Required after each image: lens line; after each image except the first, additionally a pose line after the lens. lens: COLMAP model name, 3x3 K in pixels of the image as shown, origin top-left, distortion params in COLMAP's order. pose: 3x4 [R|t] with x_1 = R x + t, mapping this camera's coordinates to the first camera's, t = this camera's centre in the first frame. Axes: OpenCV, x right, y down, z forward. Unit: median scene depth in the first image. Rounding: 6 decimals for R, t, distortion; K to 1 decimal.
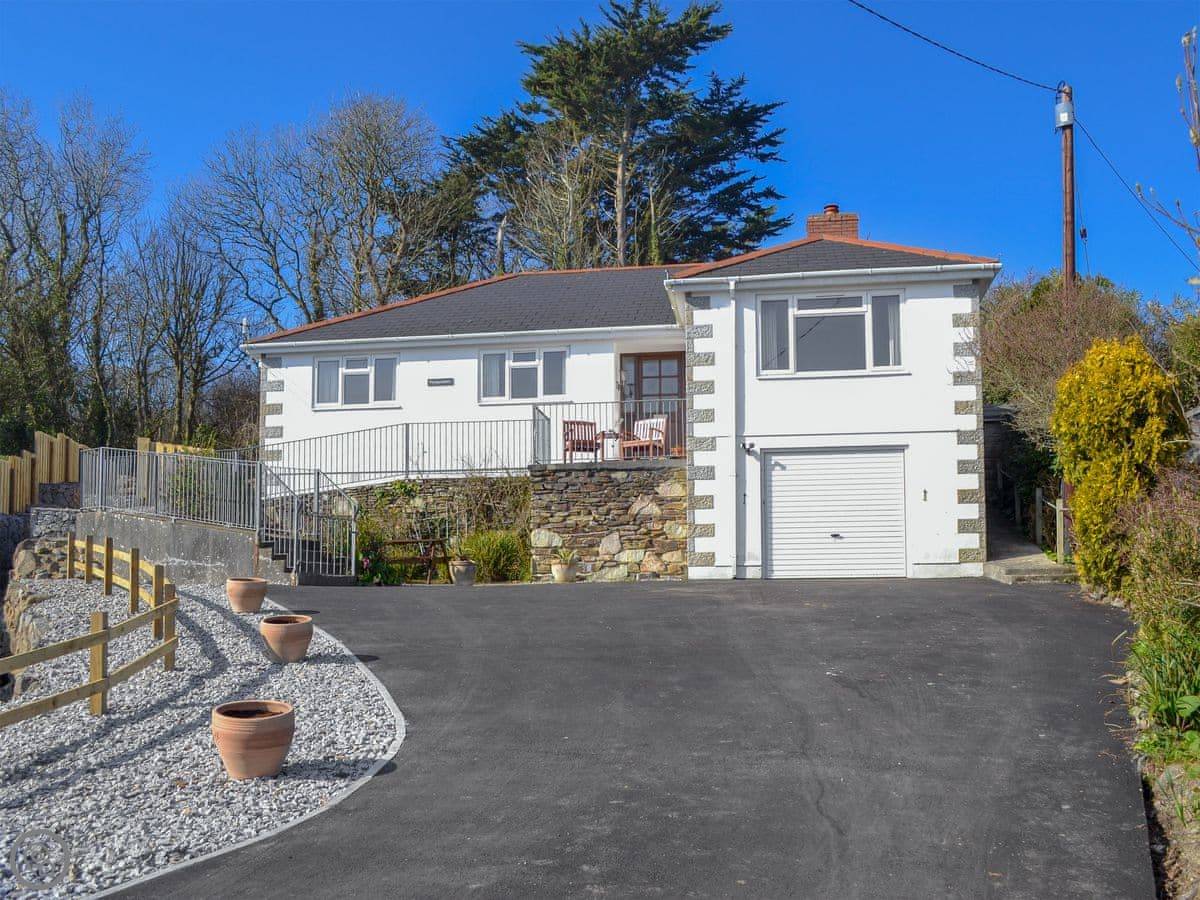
lens RADIAL K [[1085.4, 0, 600.0], [0, 1085.4, 450.0], [0, 0, 1]] dist [-0.009468, -0.010208]
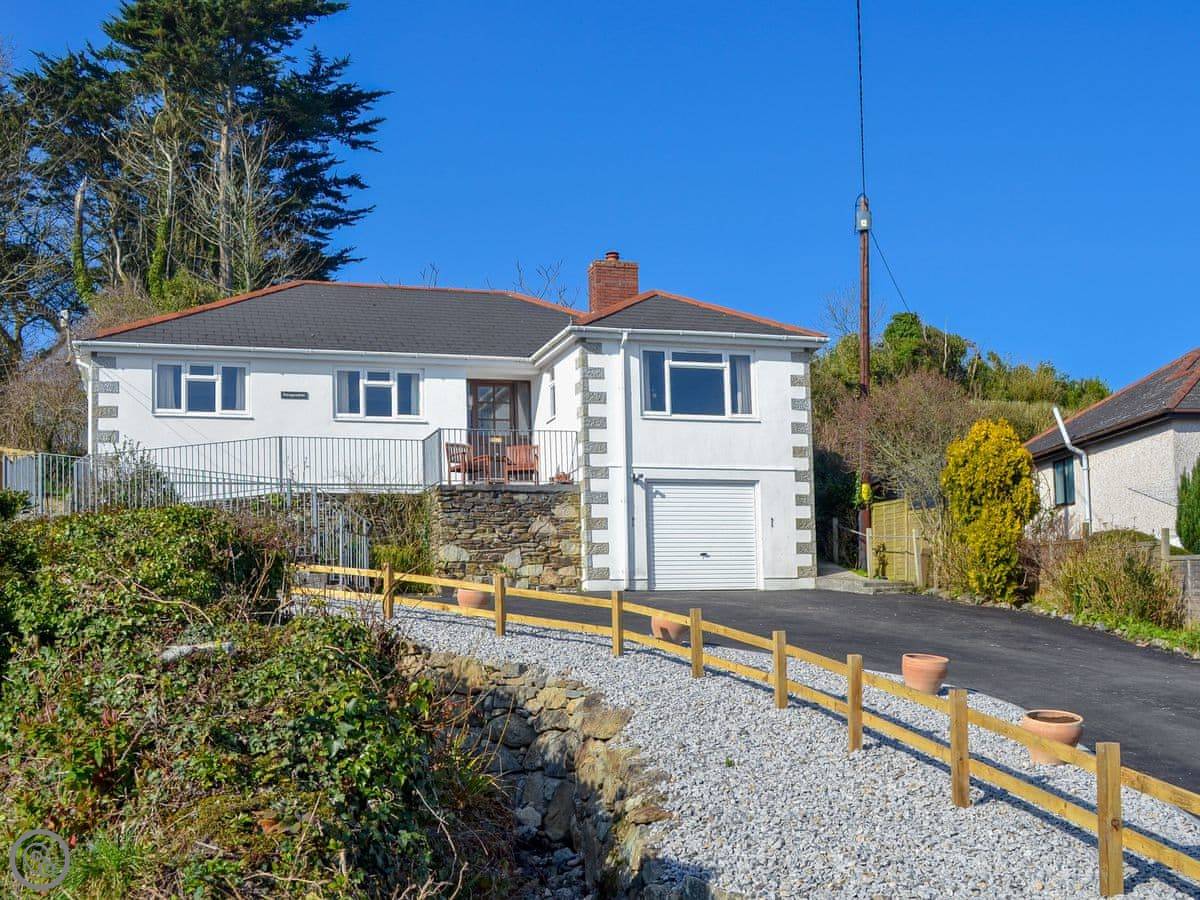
lens RADIAL K [[1172.6, 0, 600.0], [0, 1172.6, 450.0], [0, 0, 1]] dist [-0.001144, -0.116619]
pose [[0.917768, 0.047082, 0.394315, -0.385452], [-0.045412, 0.998876, -0.013572, -0.012561], [-0.394511, -0.005450, 0.918875, -0.133735]]
